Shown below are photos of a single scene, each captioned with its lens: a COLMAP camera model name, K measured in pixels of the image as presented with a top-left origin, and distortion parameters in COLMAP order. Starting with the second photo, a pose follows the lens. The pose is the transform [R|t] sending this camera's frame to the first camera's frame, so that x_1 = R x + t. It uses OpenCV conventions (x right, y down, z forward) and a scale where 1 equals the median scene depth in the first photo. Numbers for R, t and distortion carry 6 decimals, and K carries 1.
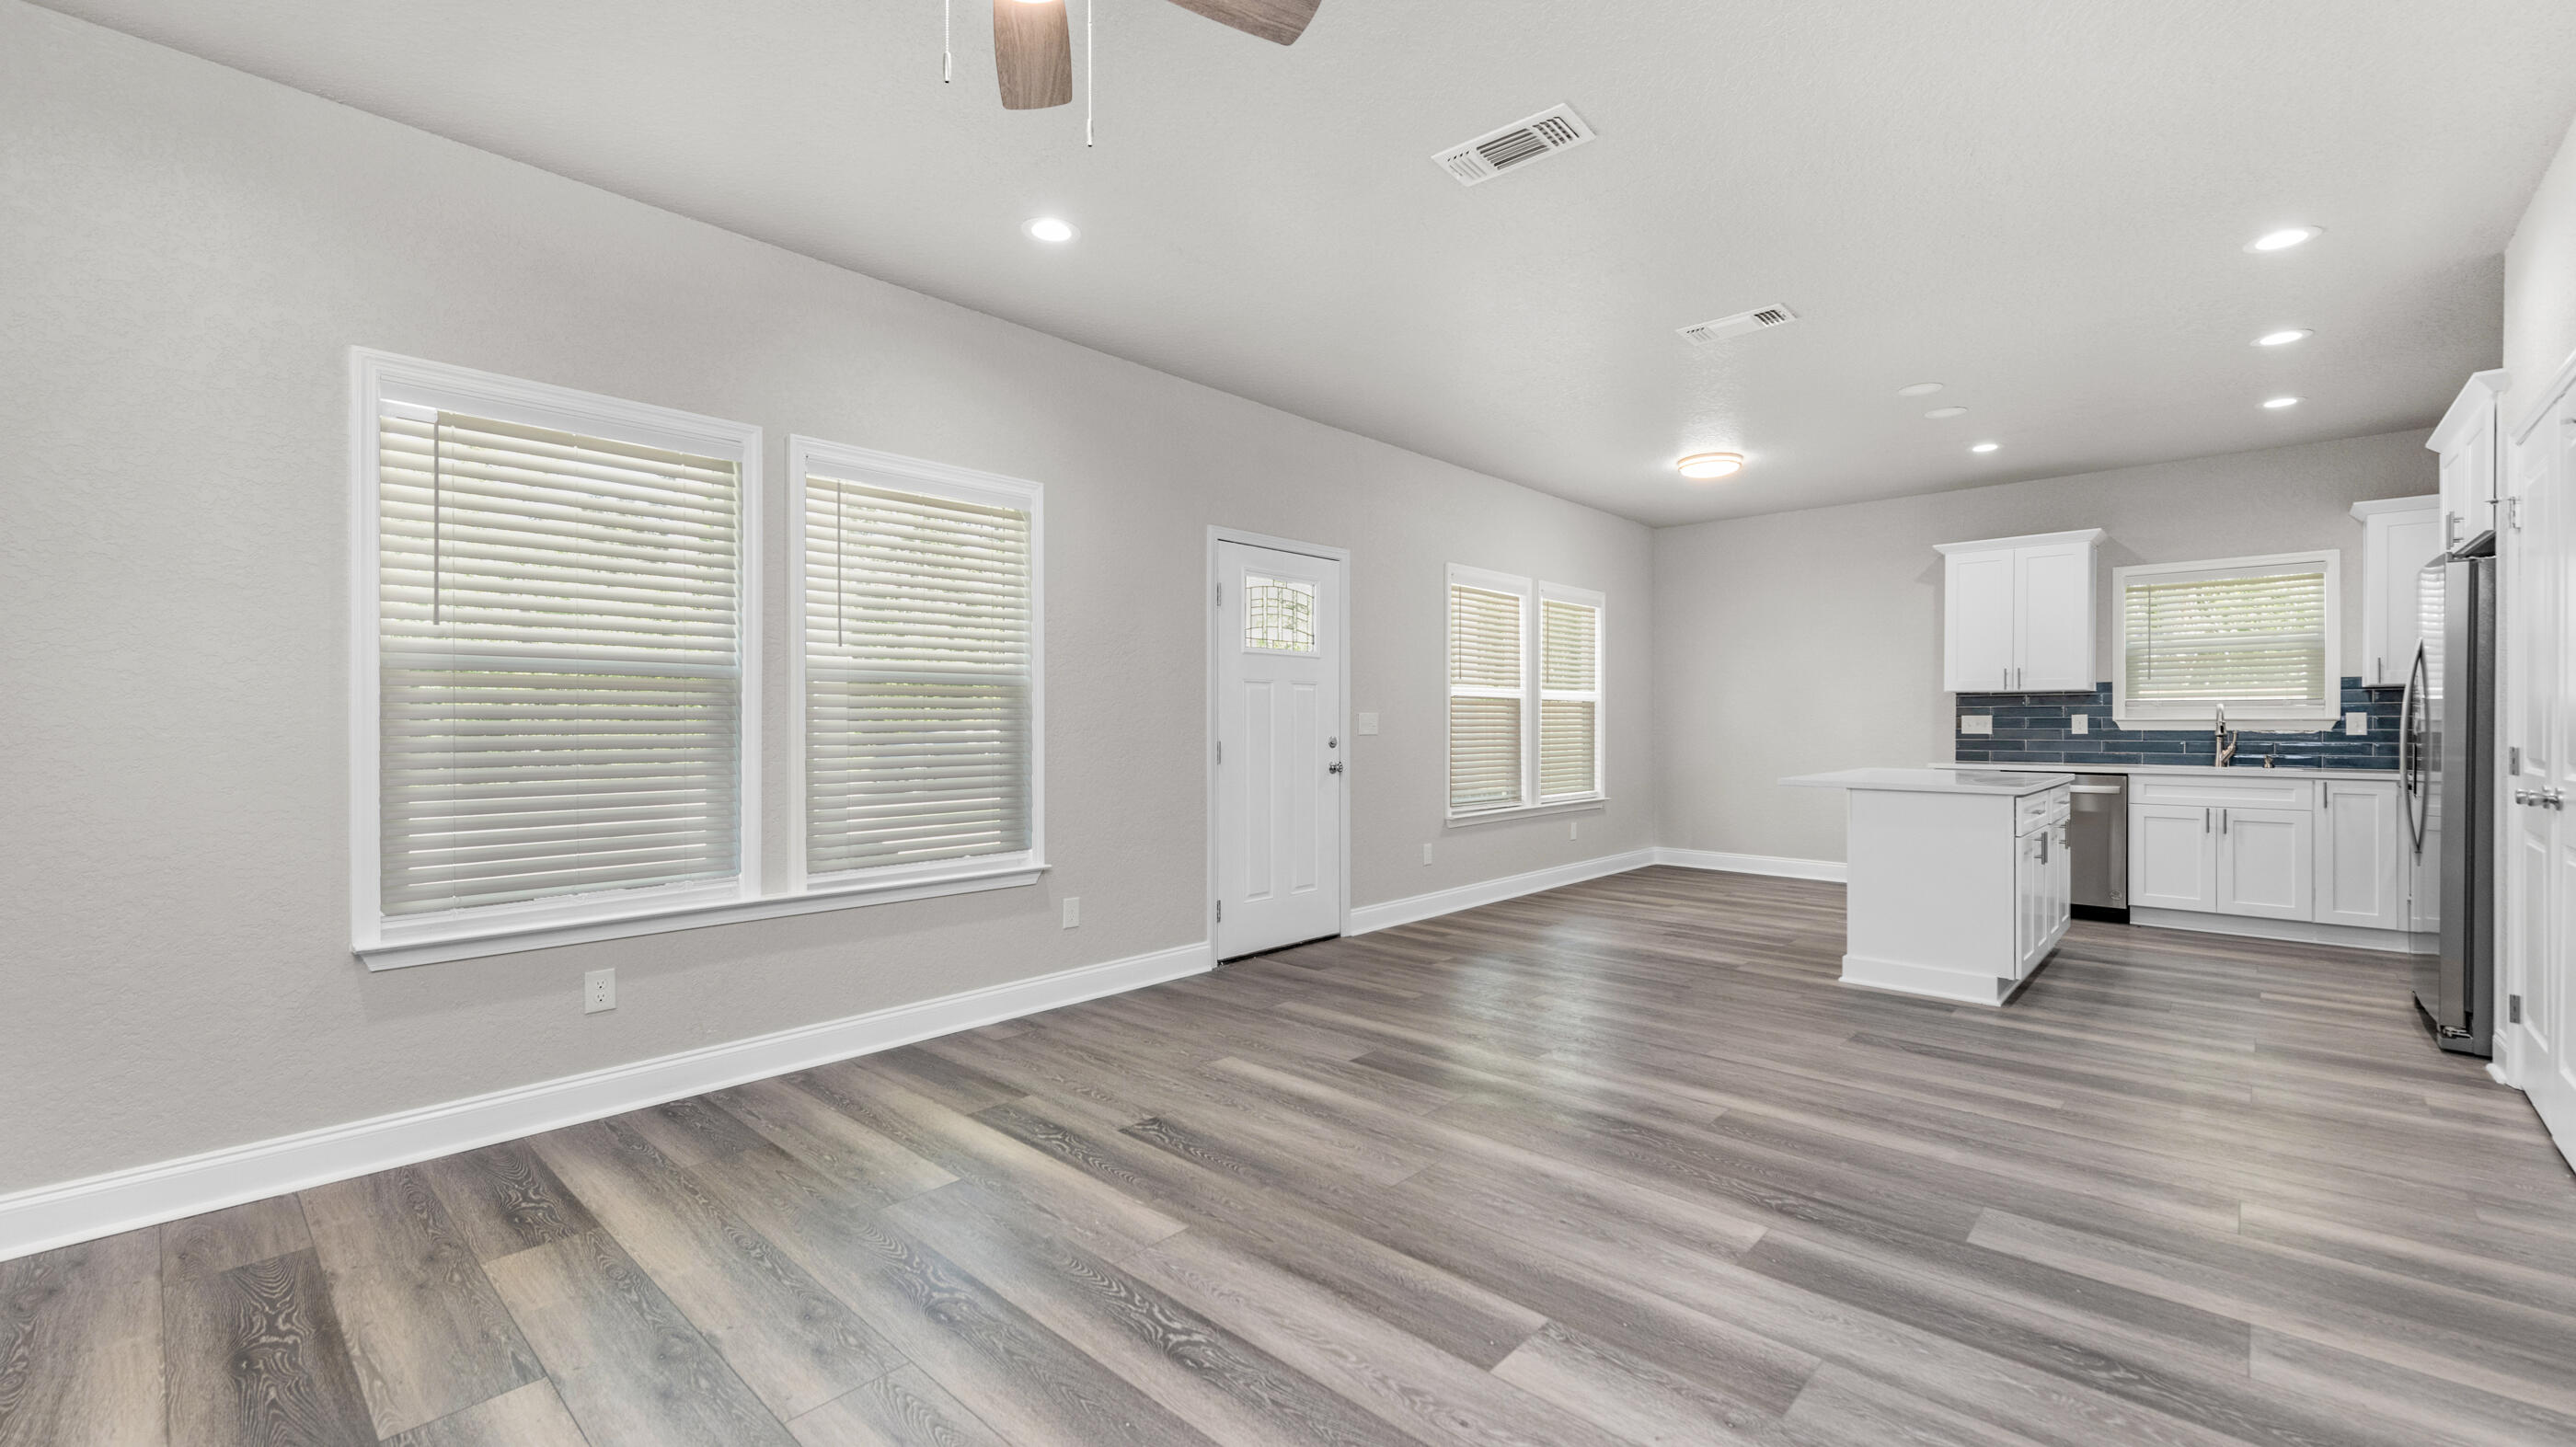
lens RADIAL K [[1022.9, 0, 1310.3], [0, 1022.9, 729.4], [0, 0, 1]] dist [0.002985, -0.000531]
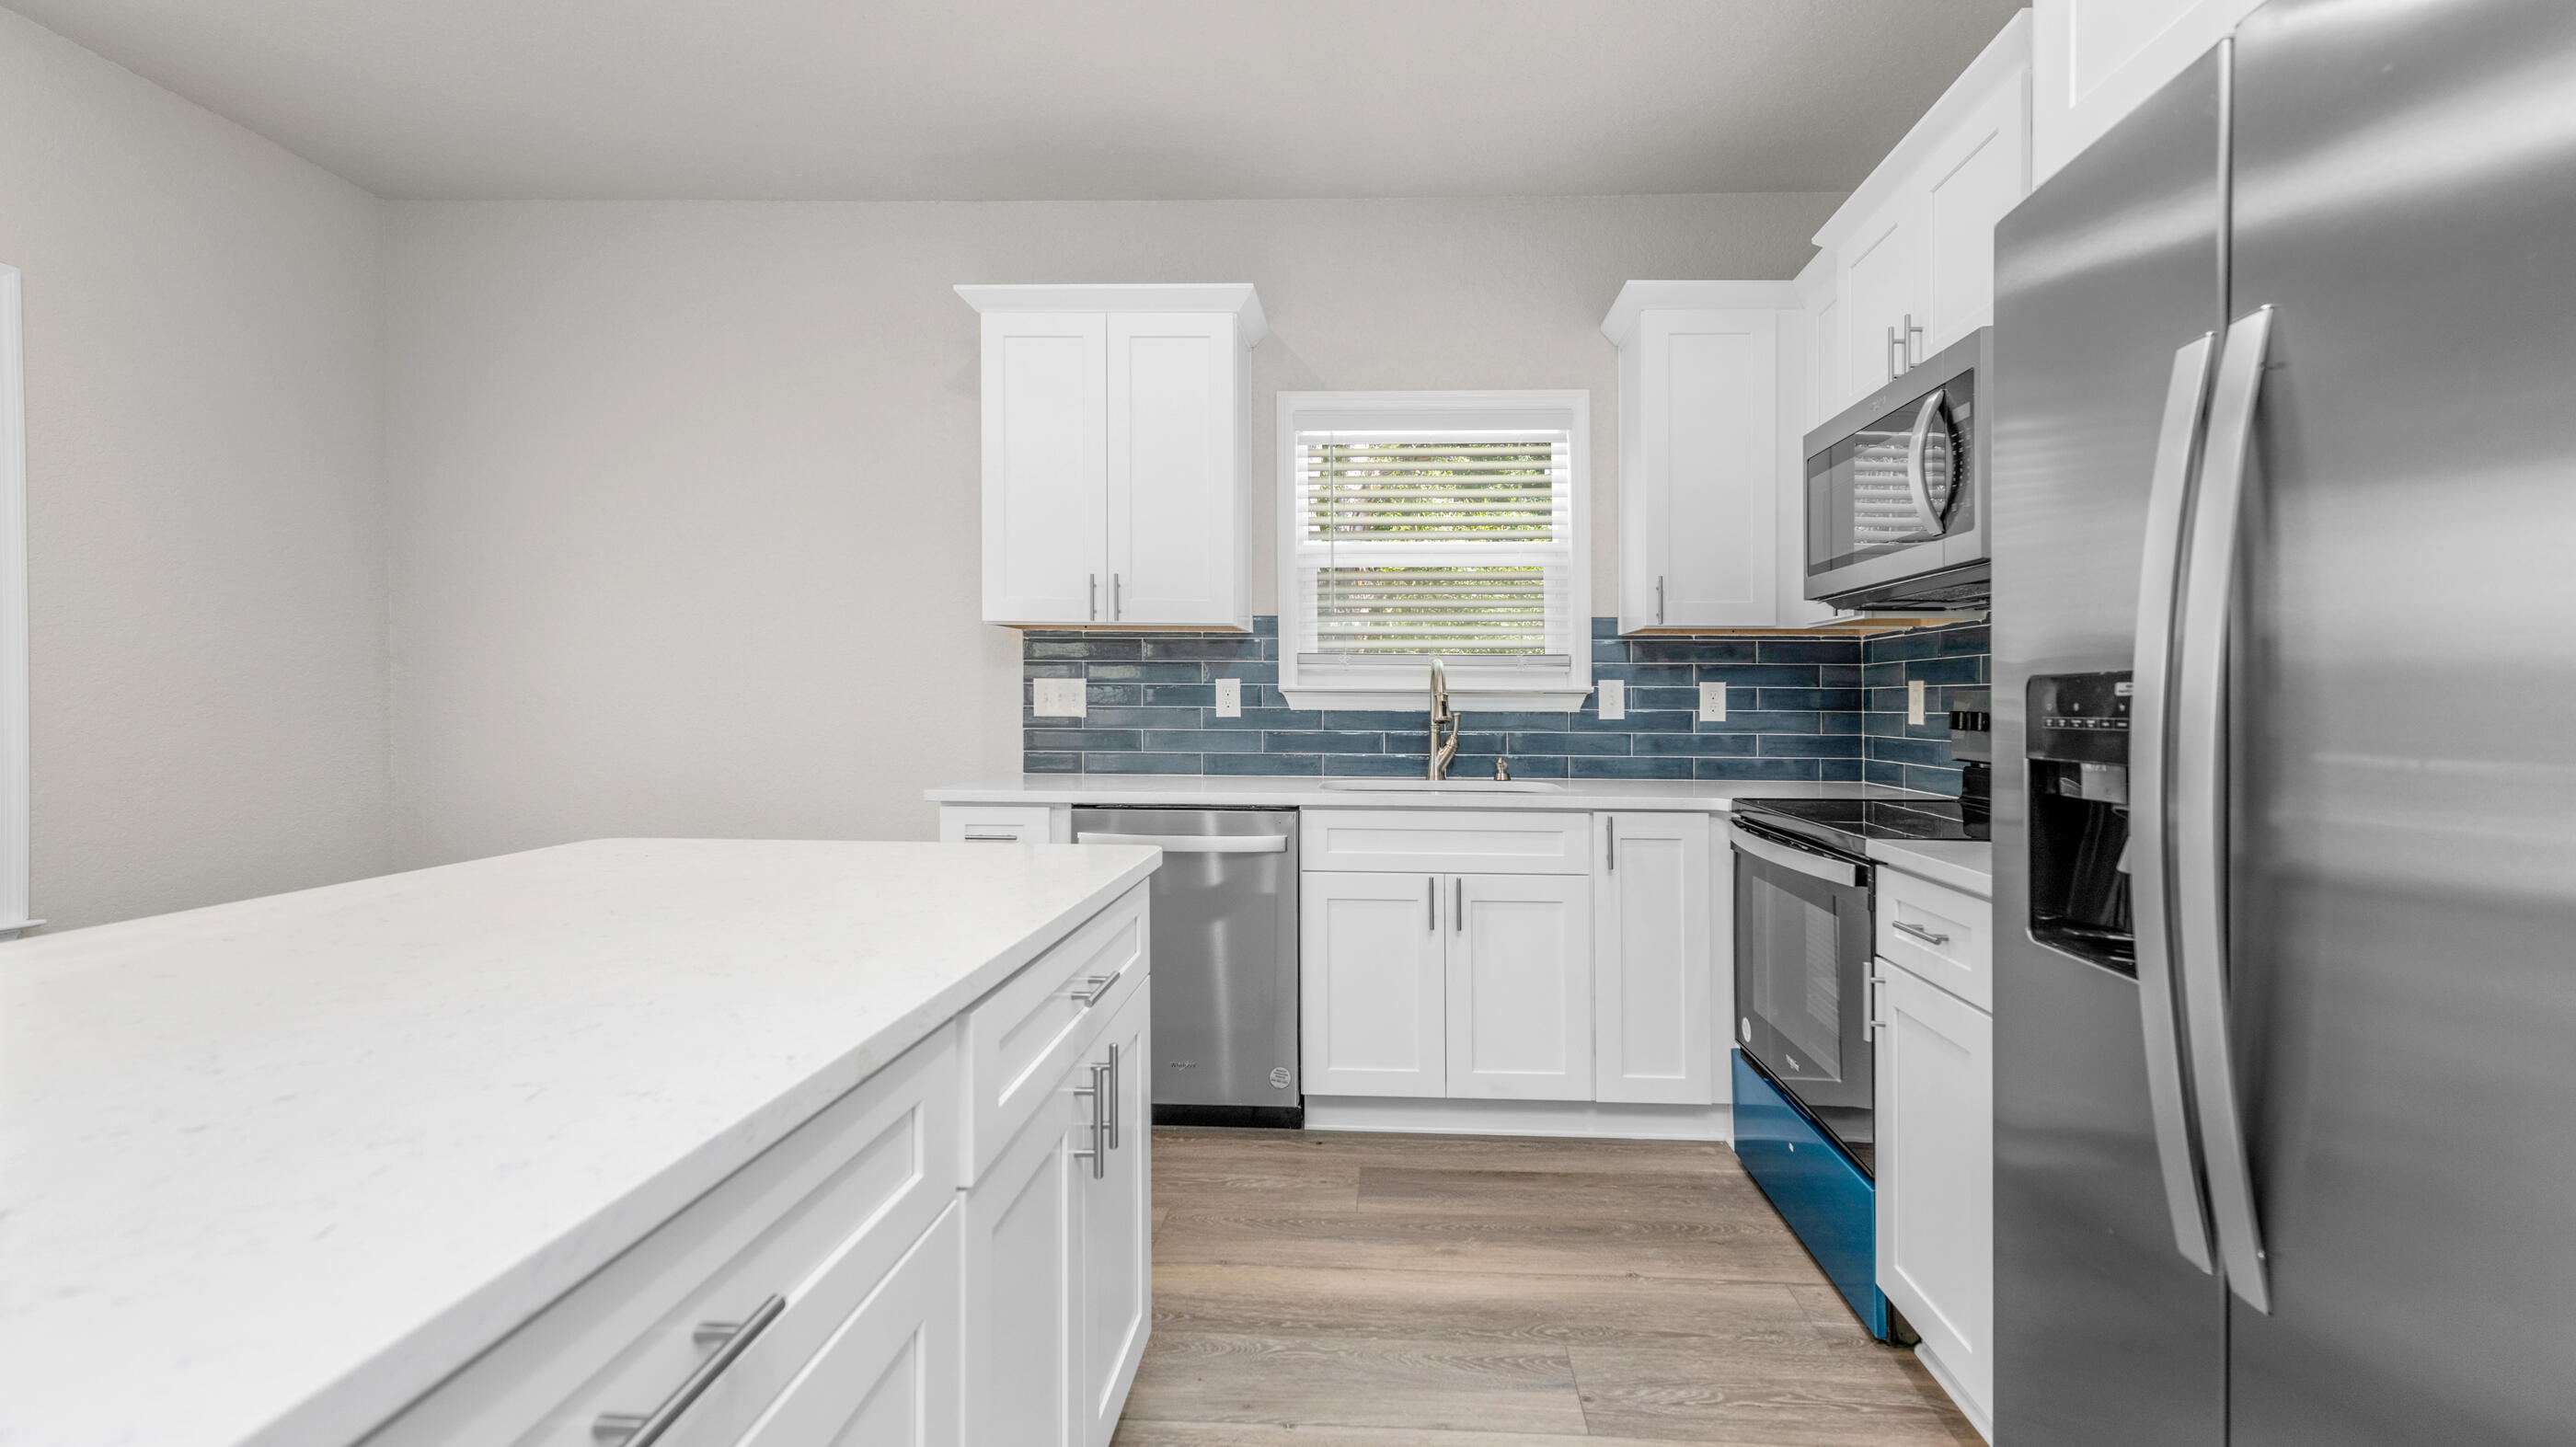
lens RADIAL K [[1042.0, 0, 1321.5], [0, 1042.0, 678.6], [0, 0, 1]] dist [-0.000374, -0.000060]
pose [[0.775768, 0.019456, 0.630718, 0.556908], [-0.003447, 0.999640, -0.026597, -0.001192], [-0.631009, 0.018459, 0.775556, 0.688289]]
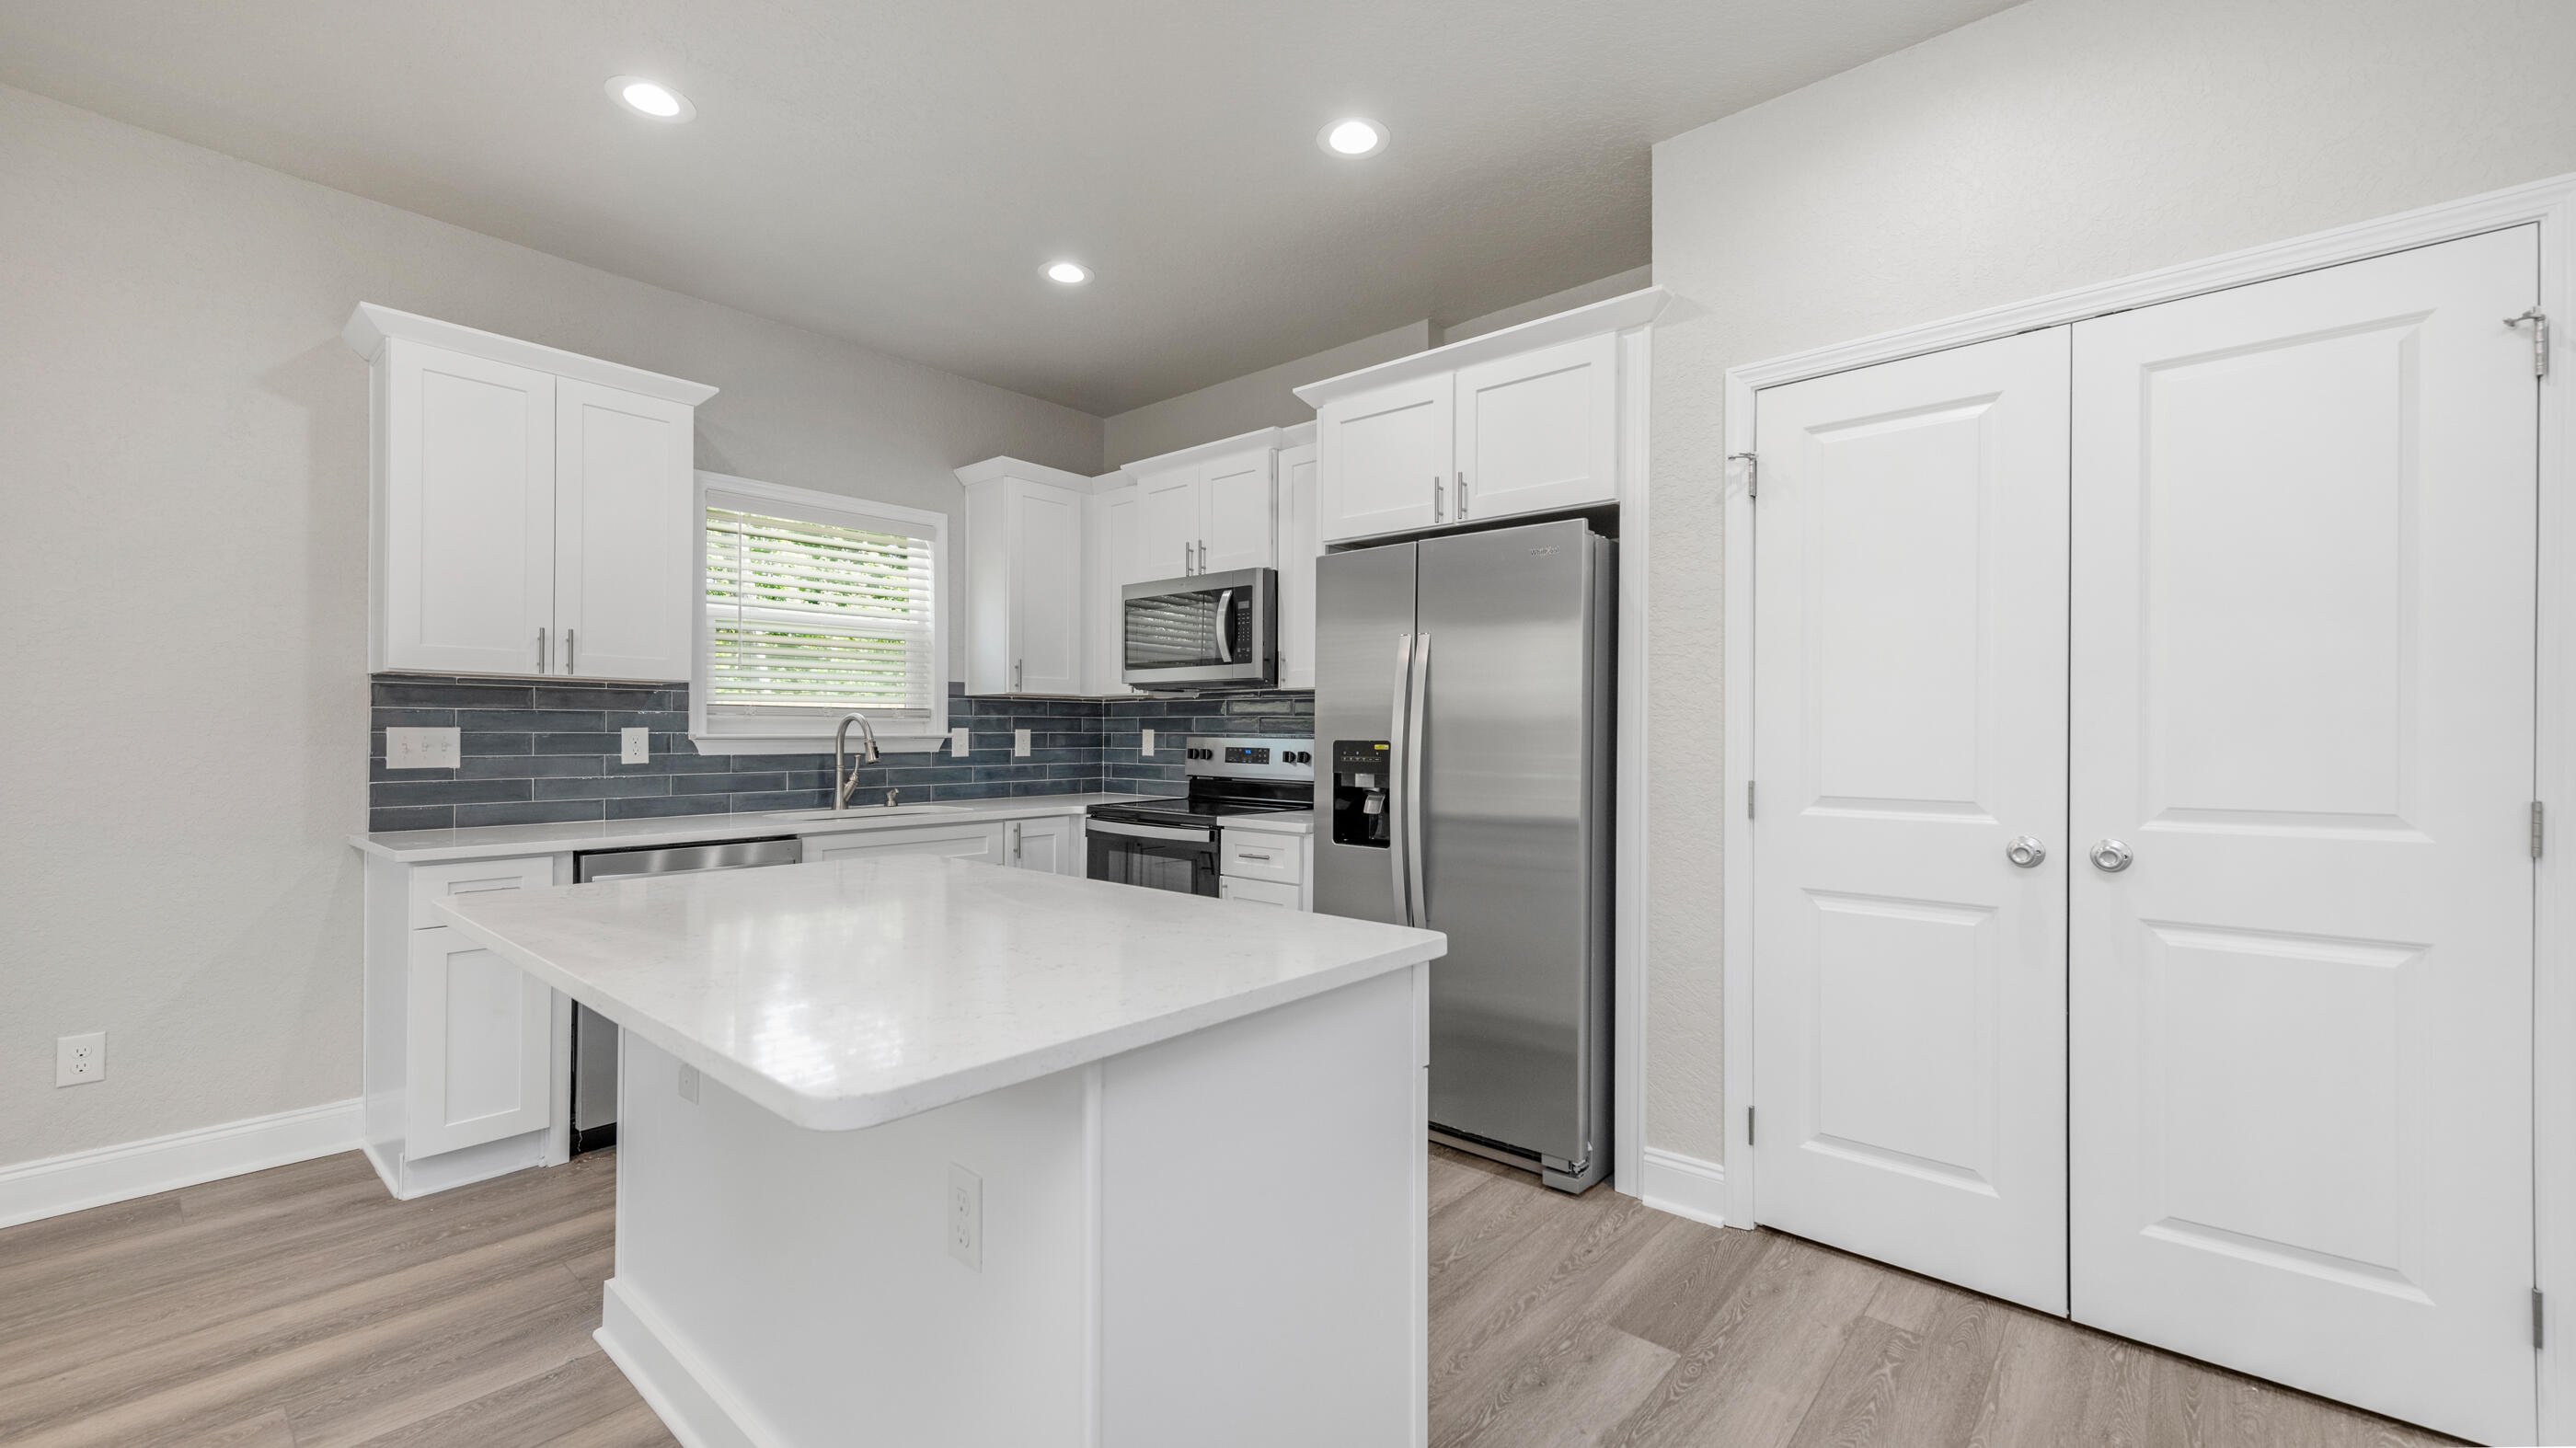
lens RADIAL K [[1025.3, 0, 1300.0], [0, 1025.3, 732.3], [0, 0, 1]] dist [0.001364, -0.000261]
pose [[-0.022964, -0.000804, 0.999736, 0.248429], [0.003438, 0.999994, 0.000883, -0.013586], [-0.999730, 0.003458, -0.022961, 0.804679]]
